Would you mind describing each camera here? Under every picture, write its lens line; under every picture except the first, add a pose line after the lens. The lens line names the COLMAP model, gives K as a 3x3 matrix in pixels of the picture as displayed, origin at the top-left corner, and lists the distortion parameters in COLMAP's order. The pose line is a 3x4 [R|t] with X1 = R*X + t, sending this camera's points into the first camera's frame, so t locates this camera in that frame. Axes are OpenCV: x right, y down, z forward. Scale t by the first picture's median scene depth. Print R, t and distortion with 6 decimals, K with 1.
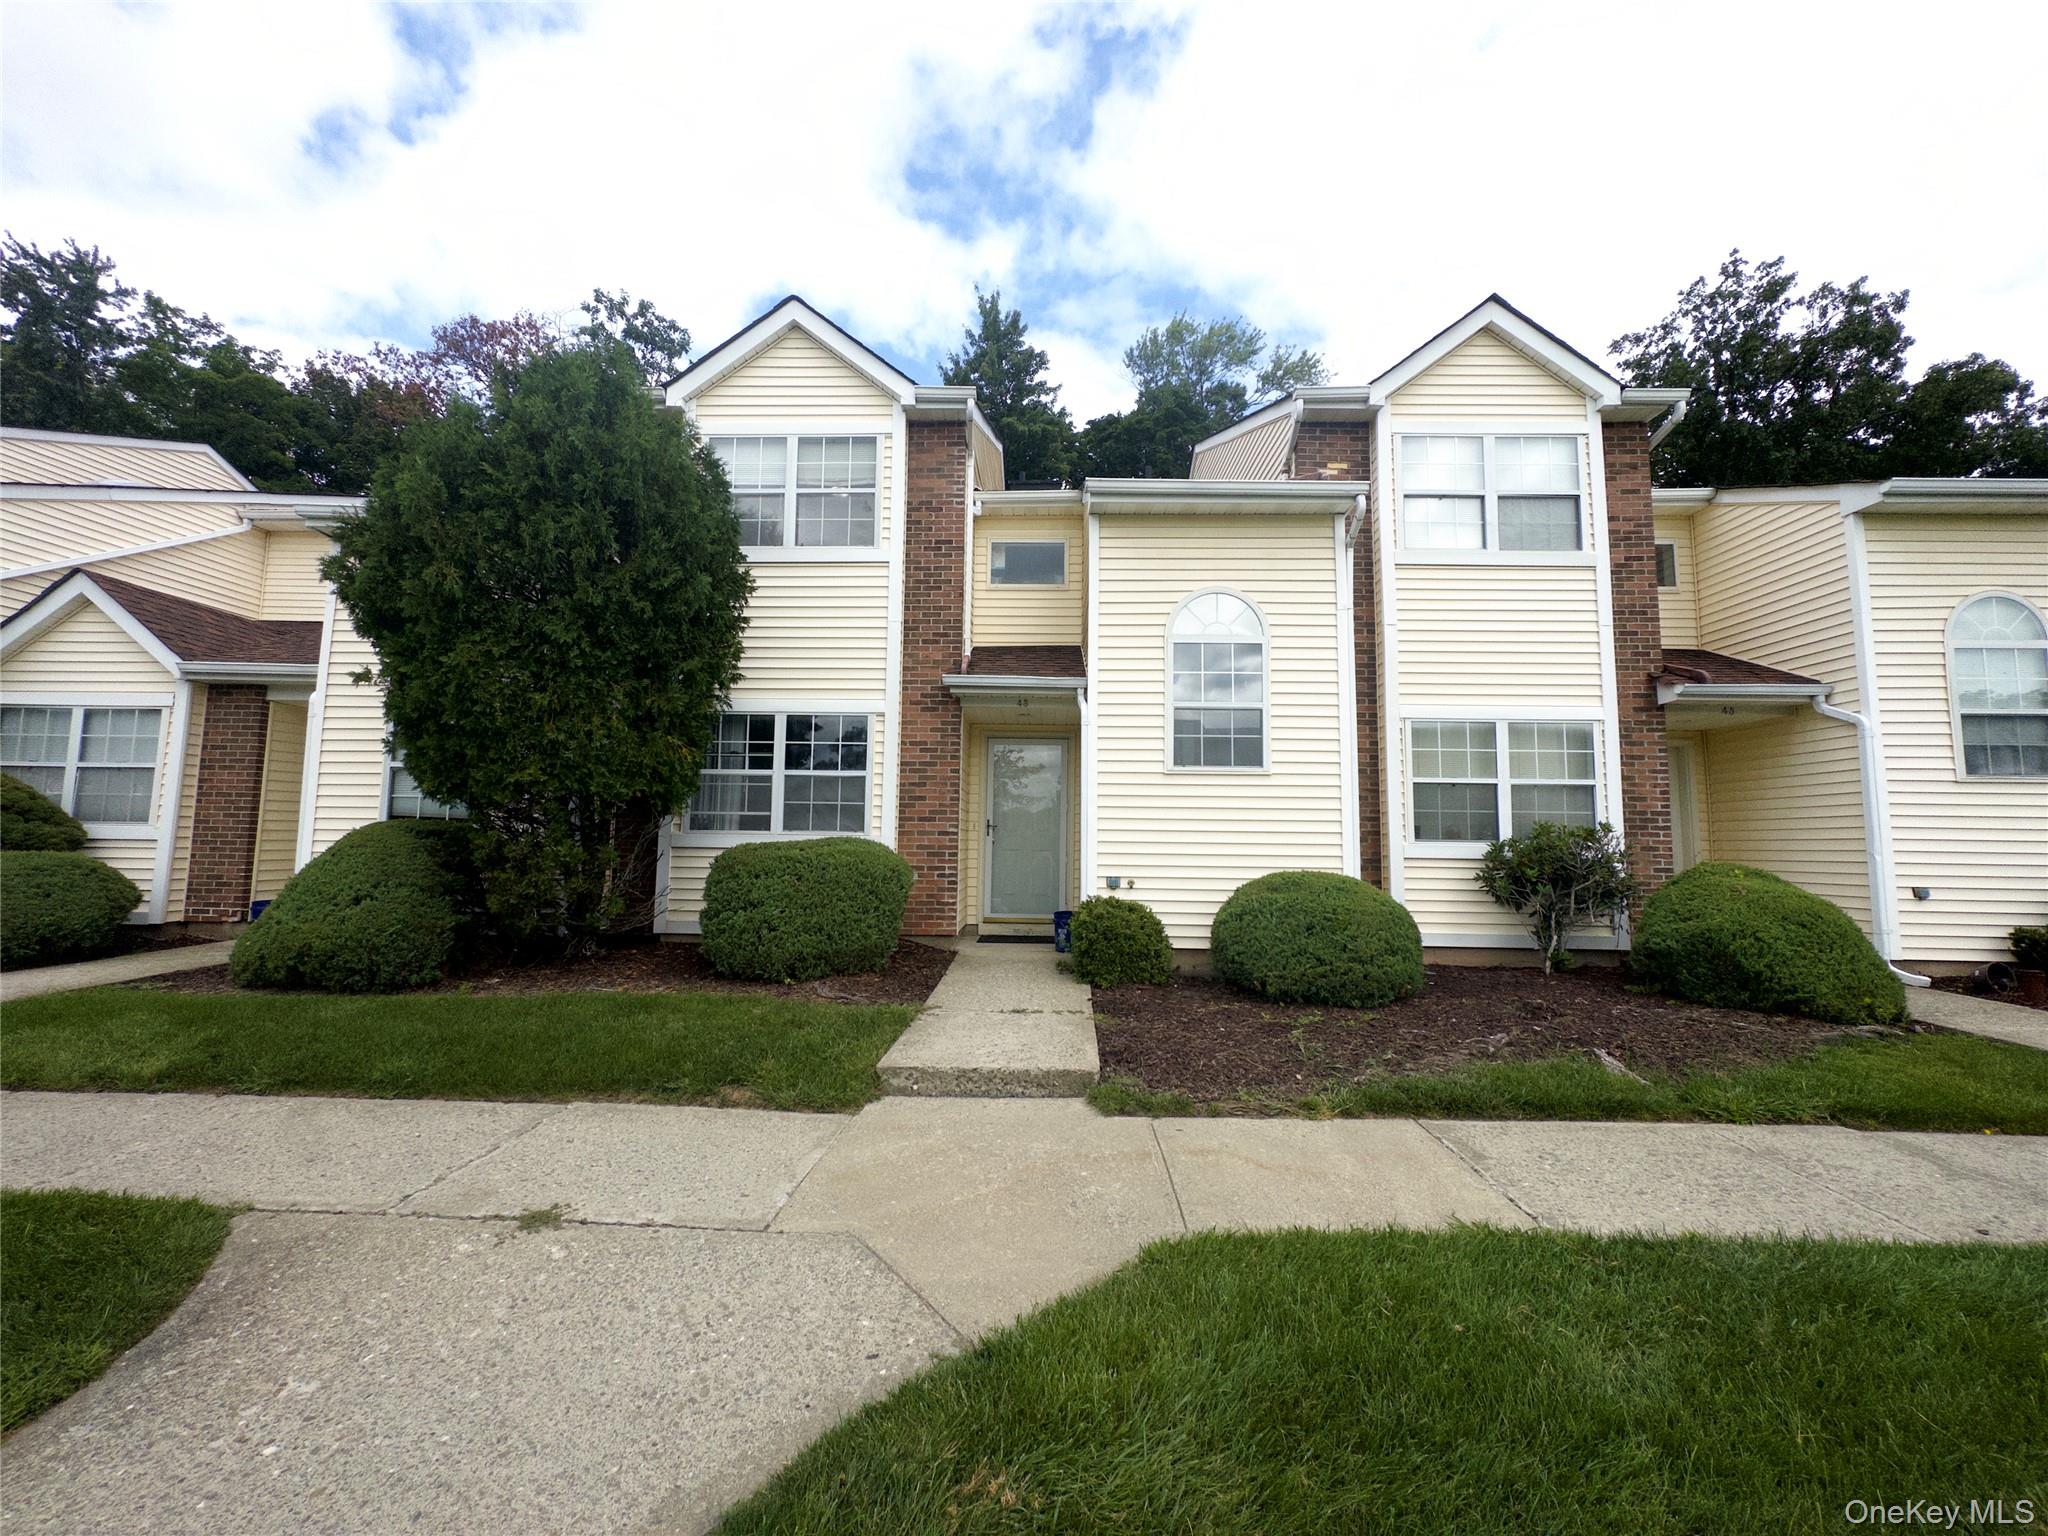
lens RADIAL K [[819.9, 0, 1027.6], [0, 819.9, 766.7], [0, 0, 1]] dist [-0.001674, 0.000065]
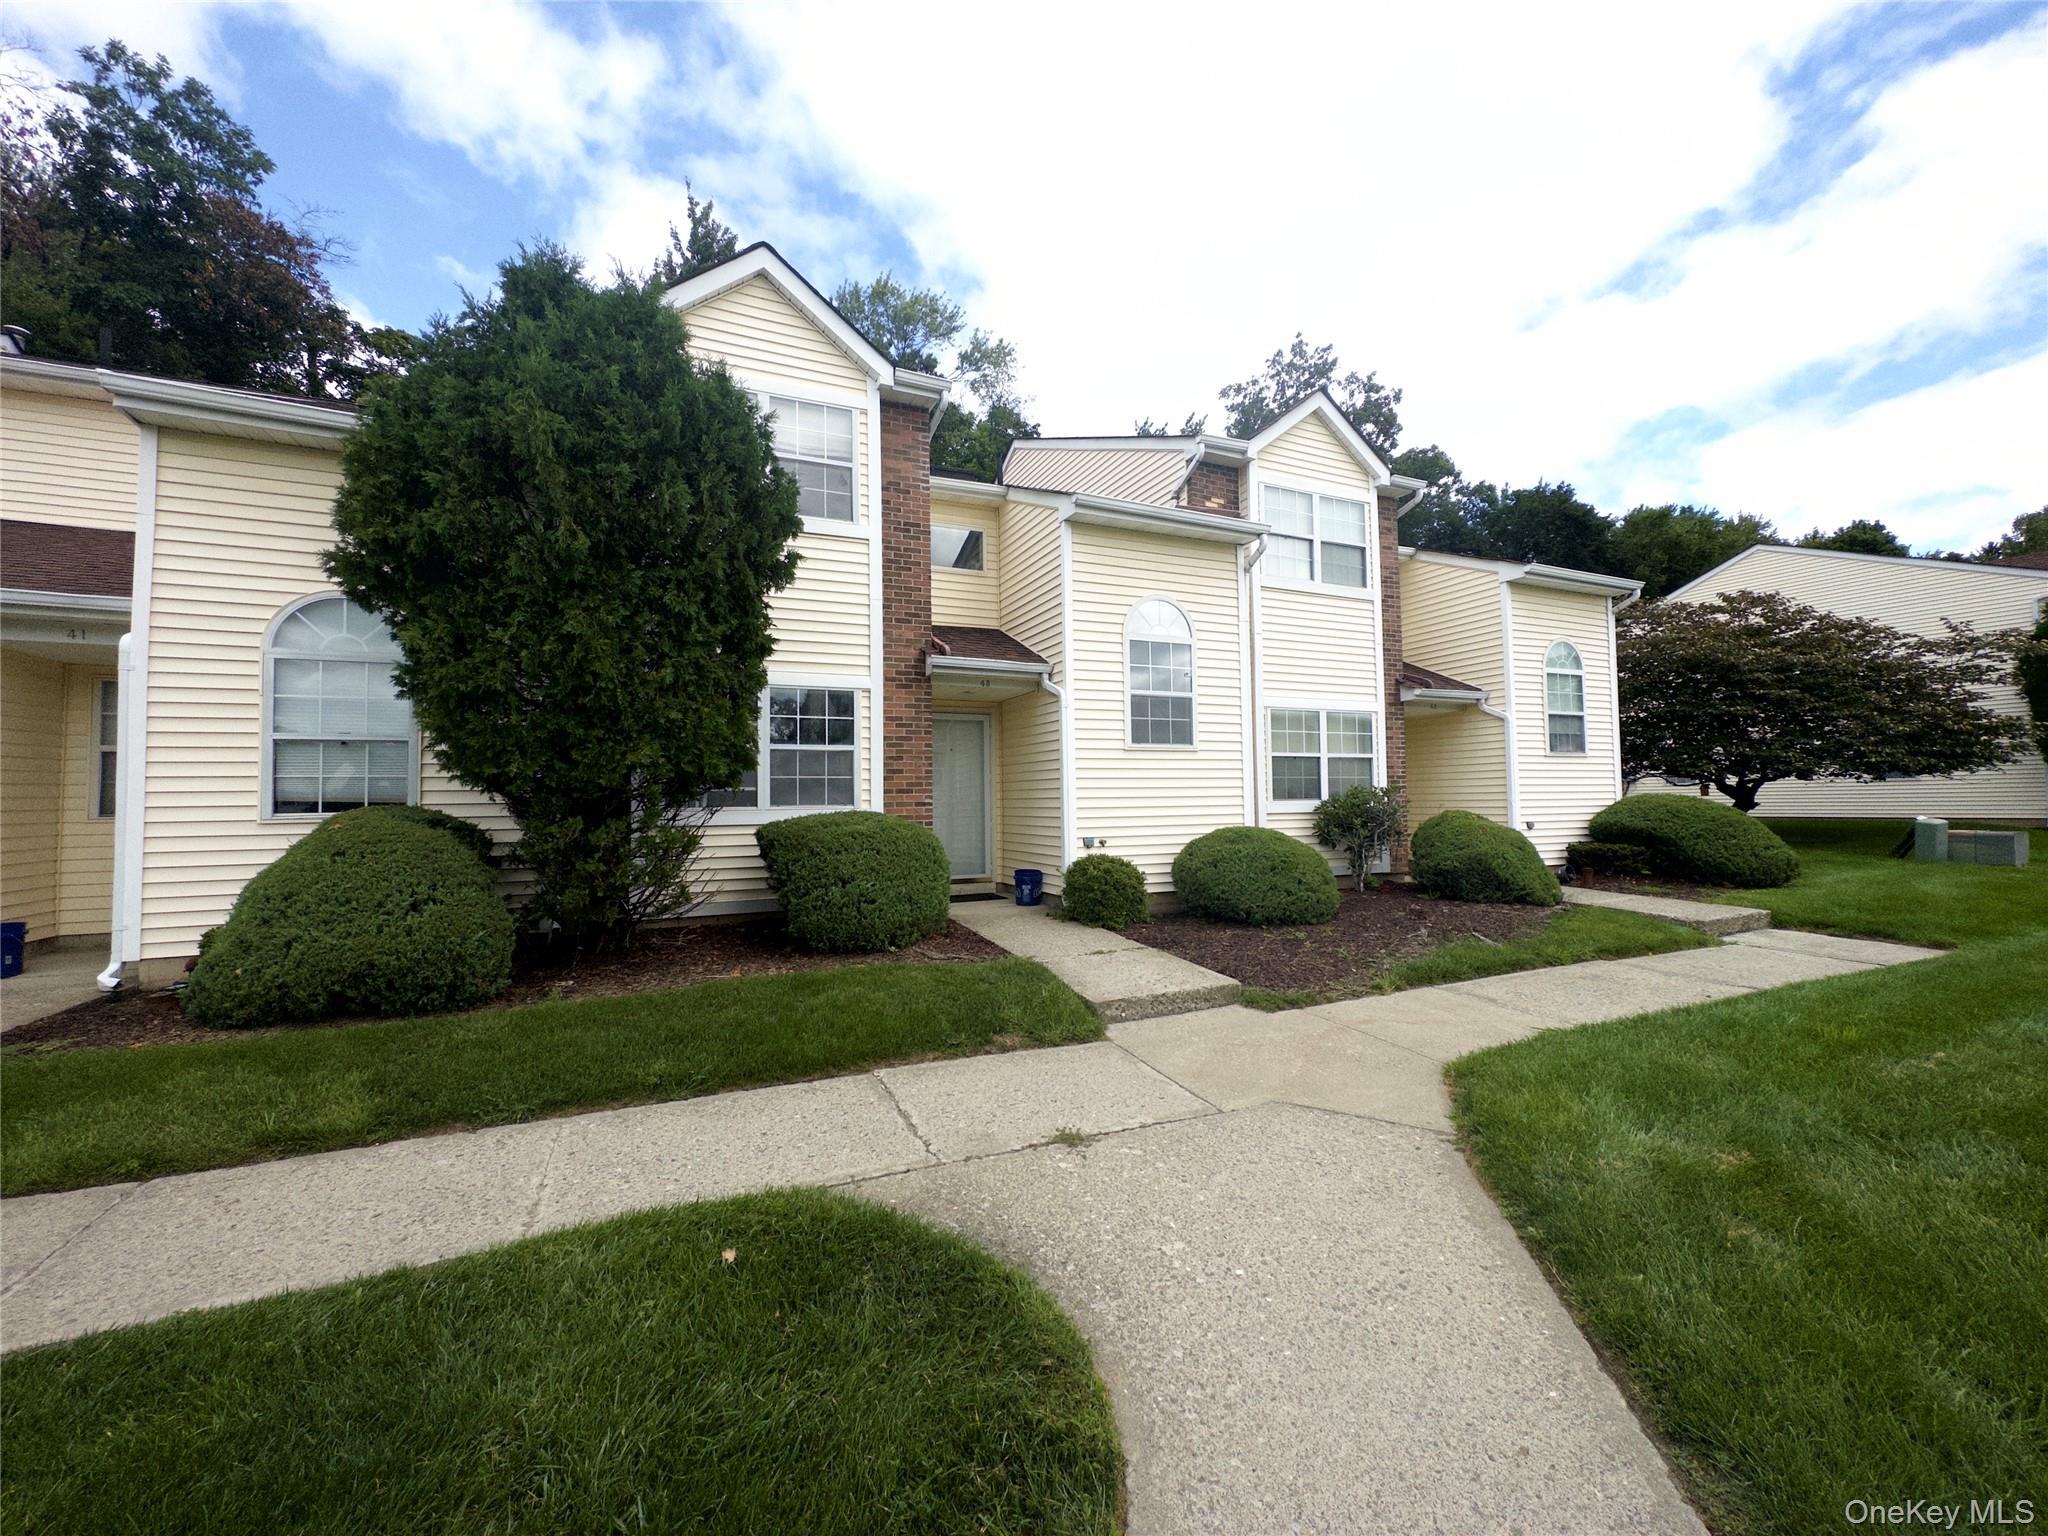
lens RADIAL K [[819.9, 0, 1030.0], [0, 819.9, 765.0], [0, 0, 1]] dist [-0.001674, 0.000065]
pose [[0.900683, -0.006266, 0.434431, -0.456870], [-0.015383, 0.998809, 0.046298, -0.021742], [-0.434204, -0.048382, 0.899514, -0.015235]]
